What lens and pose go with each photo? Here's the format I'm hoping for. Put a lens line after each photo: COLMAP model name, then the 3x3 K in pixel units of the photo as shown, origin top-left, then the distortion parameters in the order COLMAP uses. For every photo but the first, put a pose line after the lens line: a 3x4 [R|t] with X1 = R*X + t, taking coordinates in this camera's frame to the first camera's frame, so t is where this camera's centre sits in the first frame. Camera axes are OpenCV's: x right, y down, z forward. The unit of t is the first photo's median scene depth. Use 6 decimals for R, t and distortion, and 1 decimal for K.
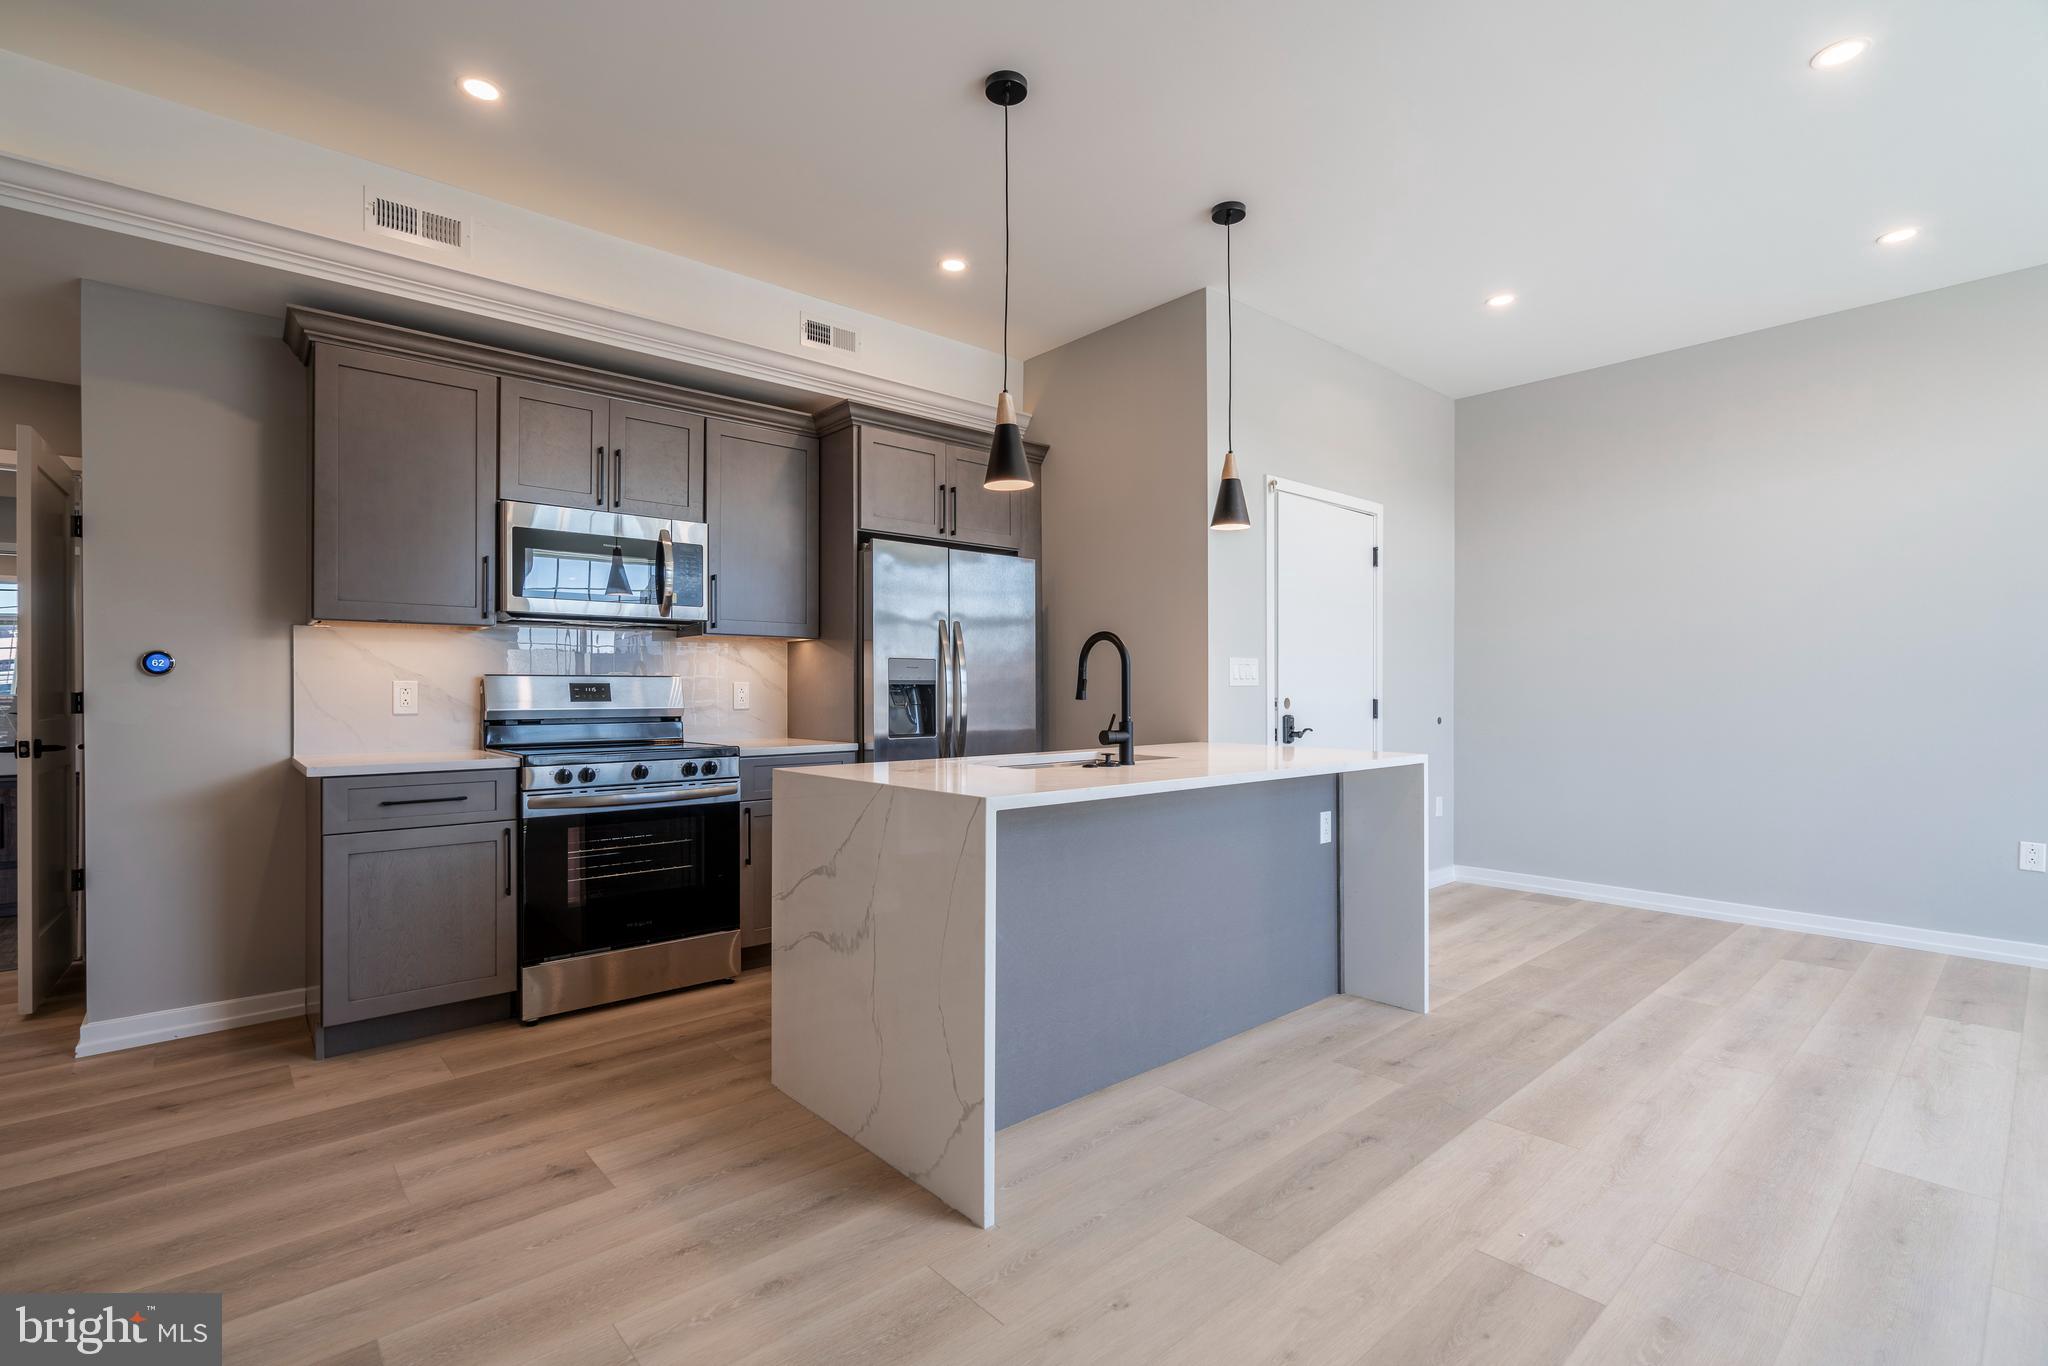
lens RADIAL K [[930.8, 0, 1016.5], [0, 930.8, 689.8], [0, 0, 1]] dist [-0.002336, 0.000377]
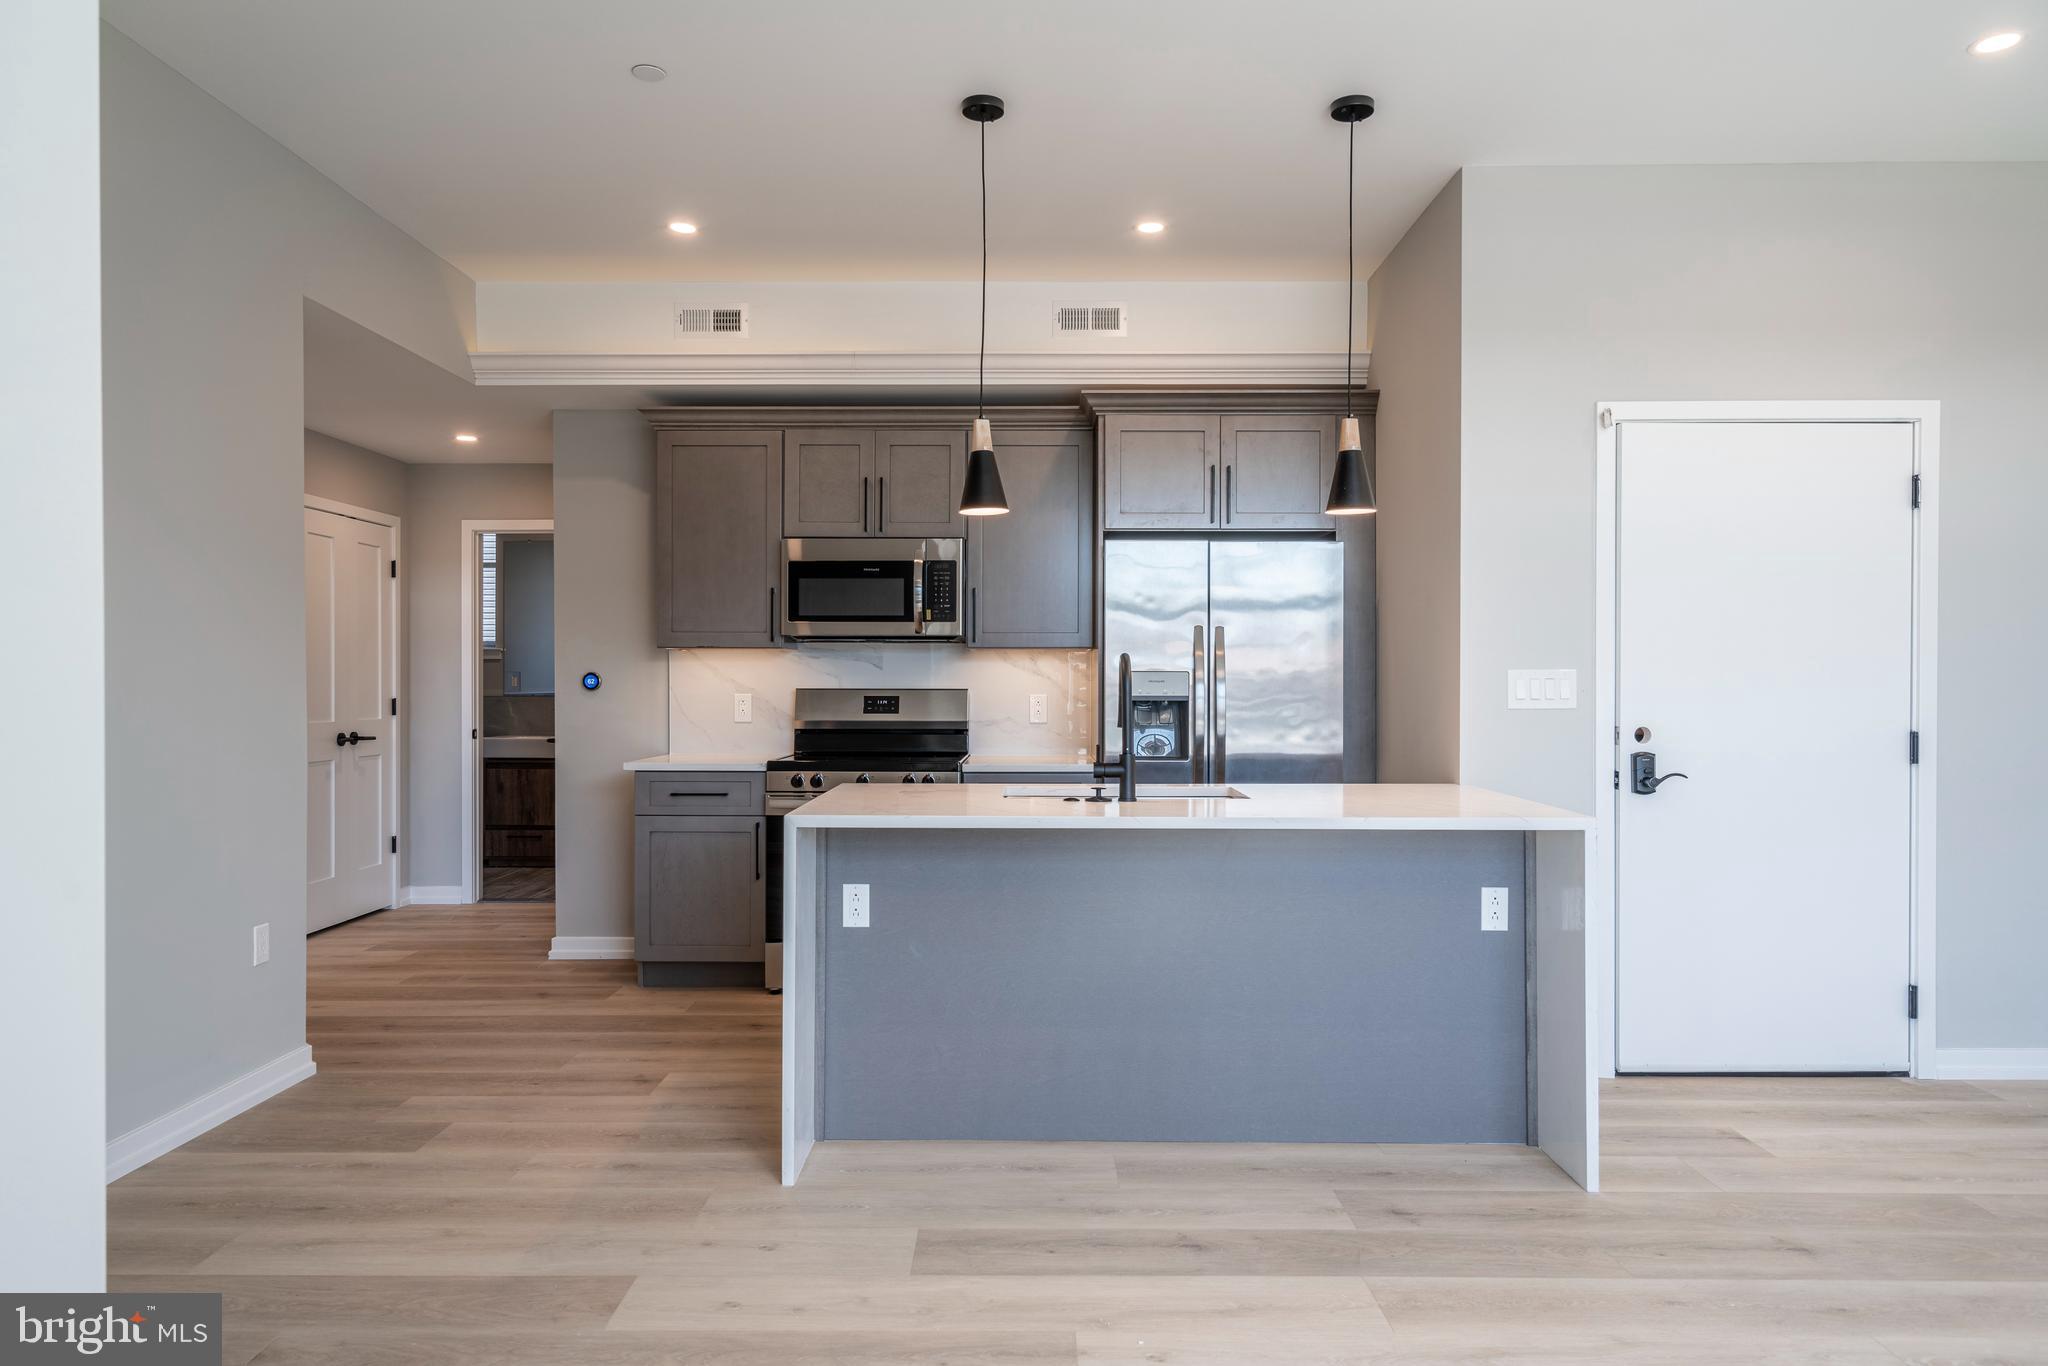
lens RADIAL K [[1317.1, 0, 1016.9], [0, 1317.1, 681.8], [0, 0, 1]] dist [0.006168, 0.003009]
pose [[0.742870, 0.004985, -0.669417, 0.859101], [-0.001702, 0.999983, 0.005559, -0.041275], [0.669433, -0.002991, 0.742866, -0.020752]]
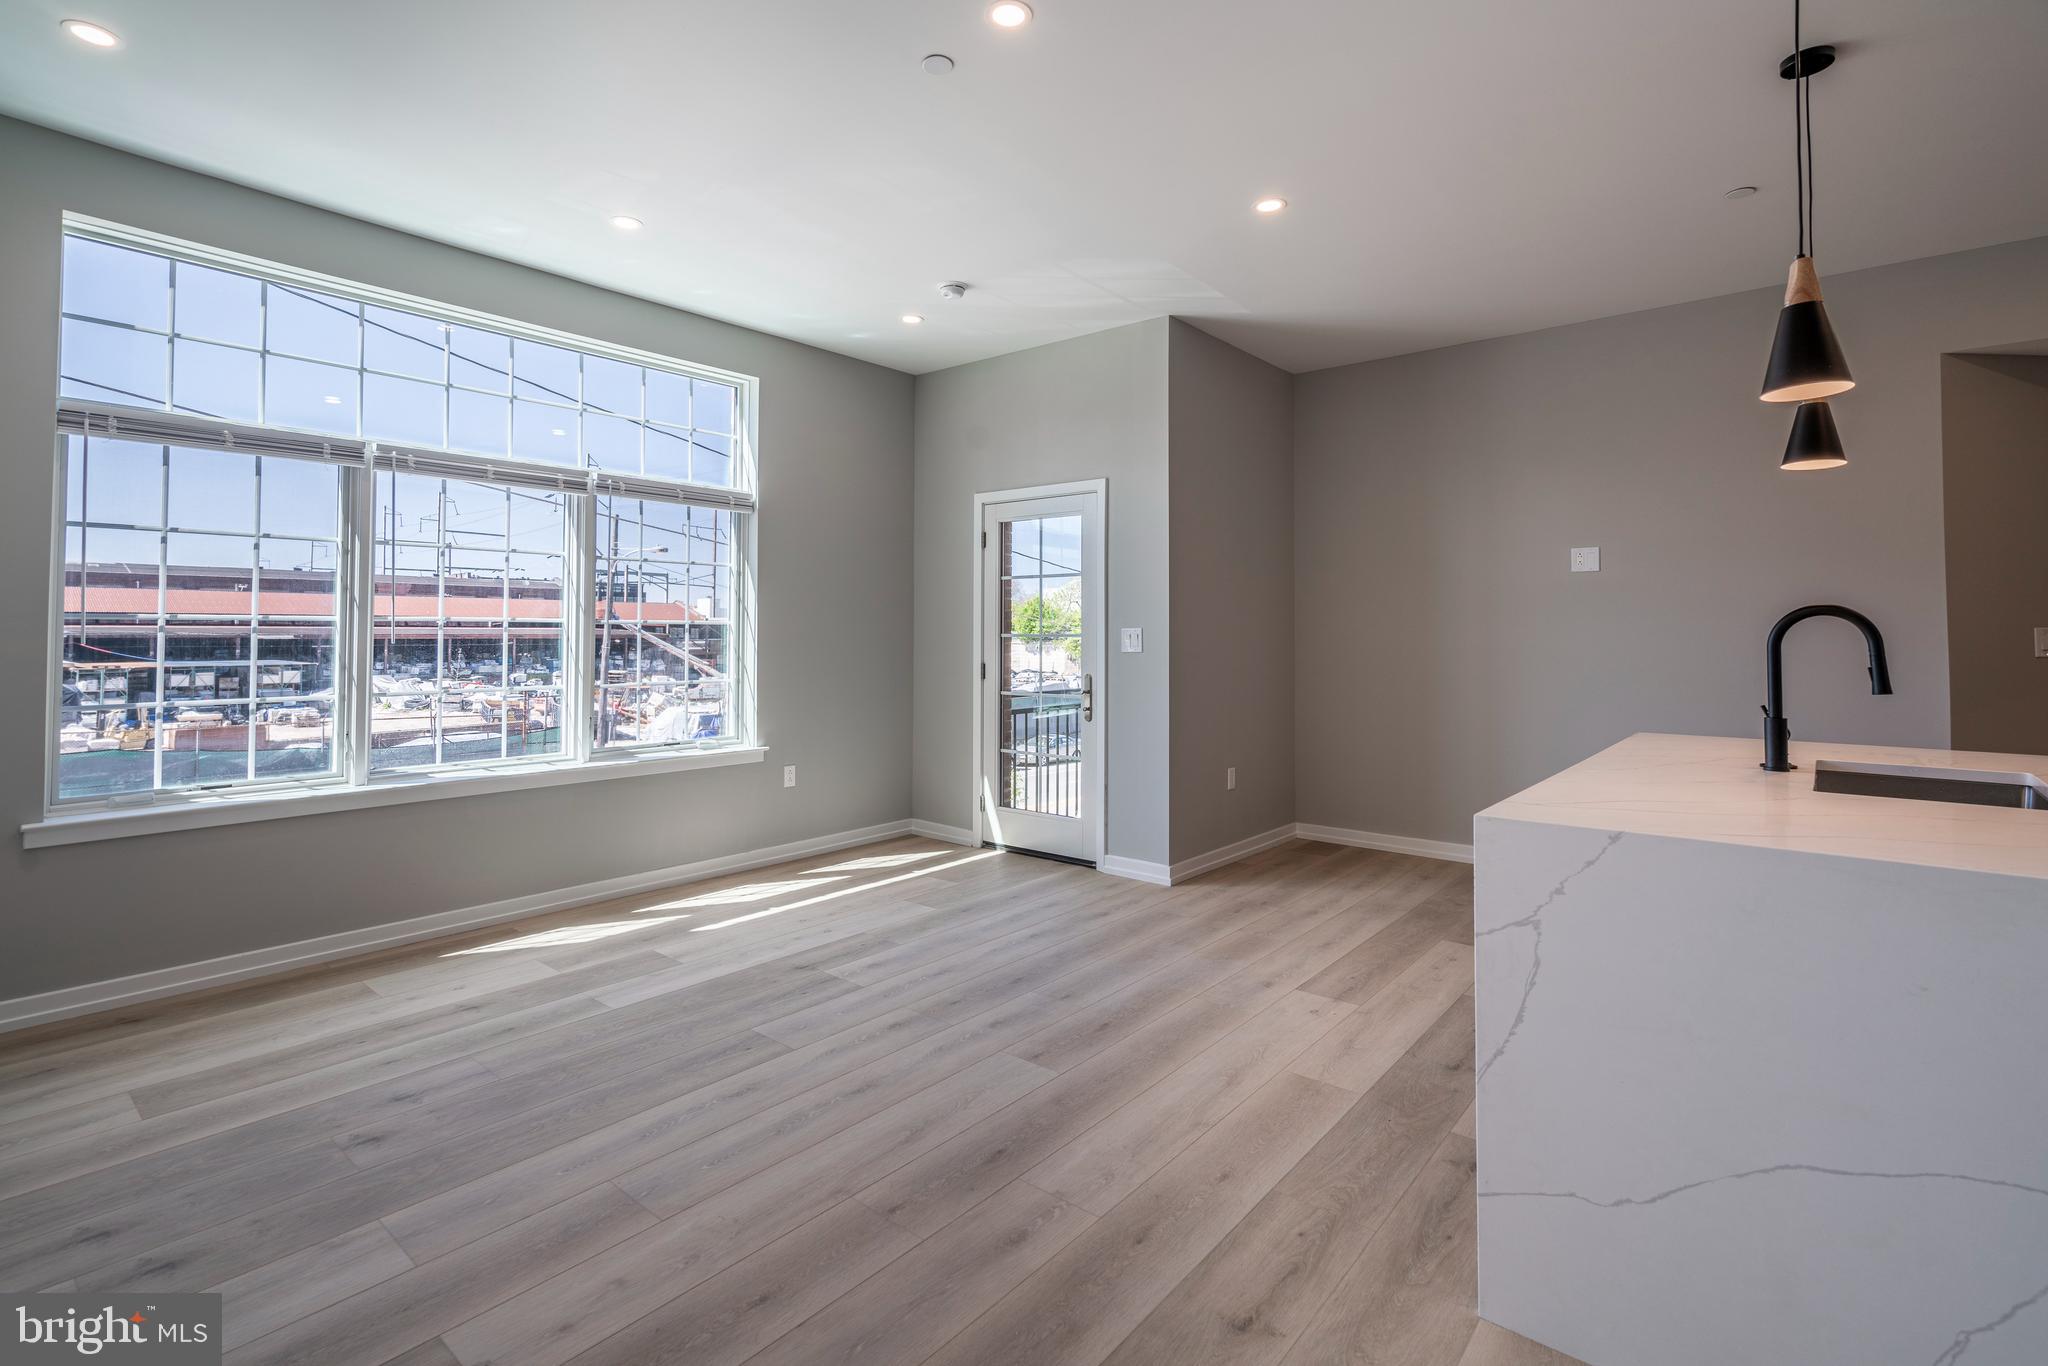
lens RADIAL K [[931.6, 0, 1022.2], [0, 931.6, 611.6], [0, 0, 1]] dist [-0.002131, 0.000204]
pose [[-0.988861, -0.004908, -0.148761, 0.857588], [-0.001322, 0.999706, -0.024196, -0.038597], [0.148836, -0.023730, -0.988577, 1.642690]]
